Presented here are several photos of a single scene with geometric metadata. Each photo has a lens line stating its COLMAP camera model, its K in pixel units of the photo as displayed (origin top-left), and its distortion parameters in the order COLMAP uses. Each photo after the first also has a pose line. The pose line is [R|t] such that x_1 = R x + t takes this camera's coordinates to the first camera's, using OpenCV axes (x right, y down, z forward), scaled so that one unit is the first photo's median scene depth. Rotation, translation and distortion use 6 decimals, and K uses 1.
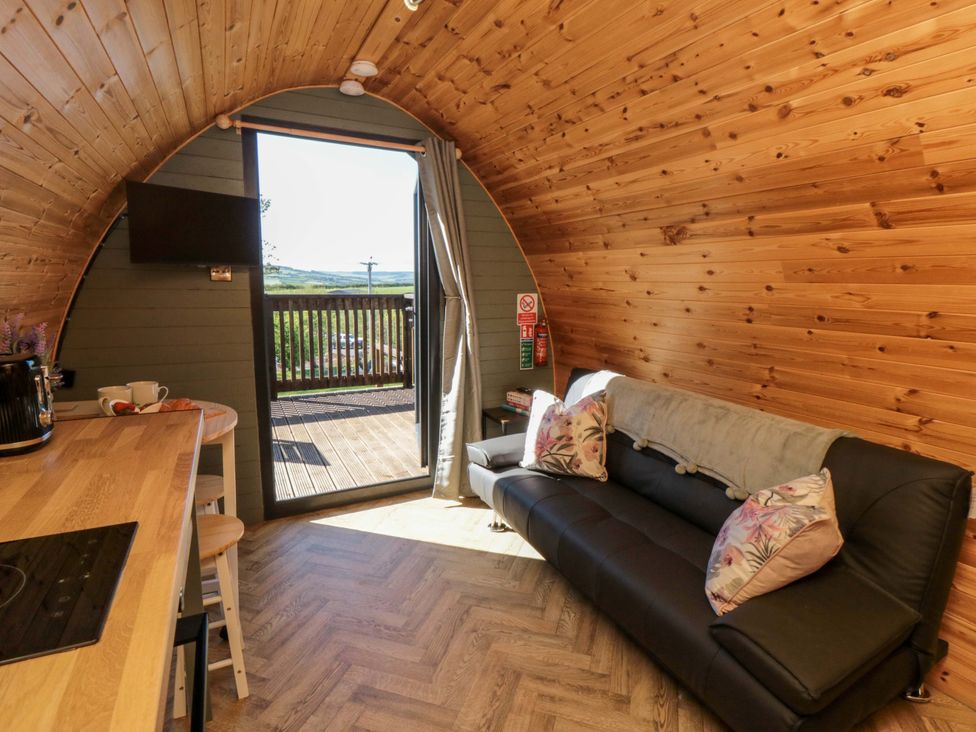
lens RADIAL K [[511.1, 0, 507.6], [0, 511.1, 358.4], [0, 0, 1]] dist [0.009123, -0.017460]
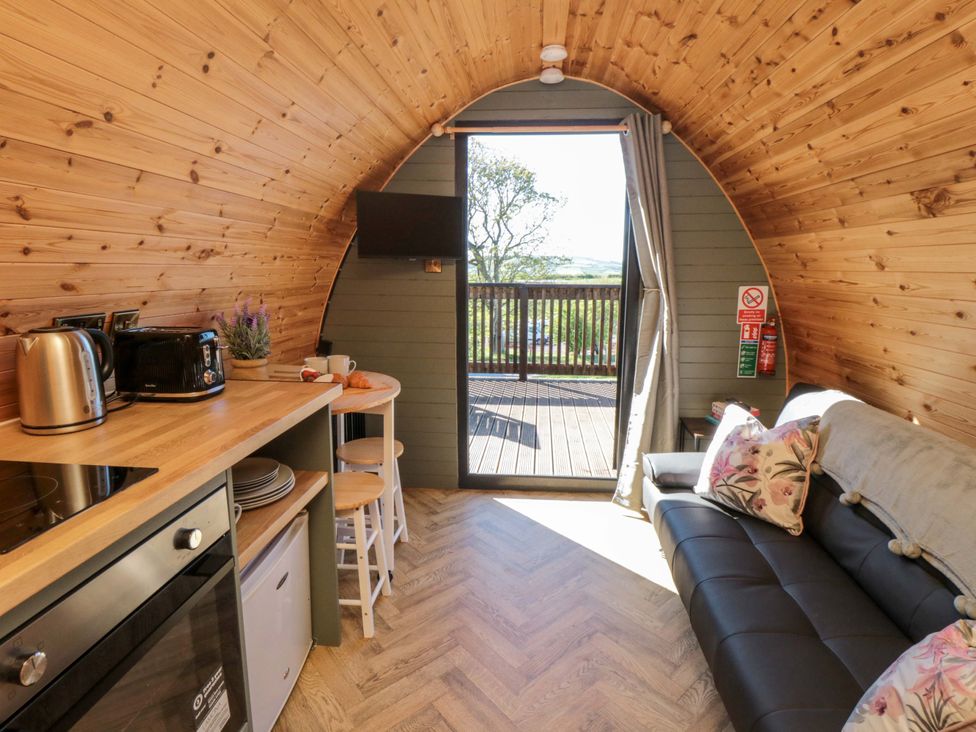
lens RADIAL K [[511.1, 0, 507.6], [0, 511.1, 358.4], [0, 0, 1]] dist [0.009123, -0.017460]
pose [[0.846066, 0.085230, -0.526221, 0.198747], [-0.074784, 0.996351, 0.041135, -0.020290], [0.527807, 0.004550, 0.849352, 0.123607]]
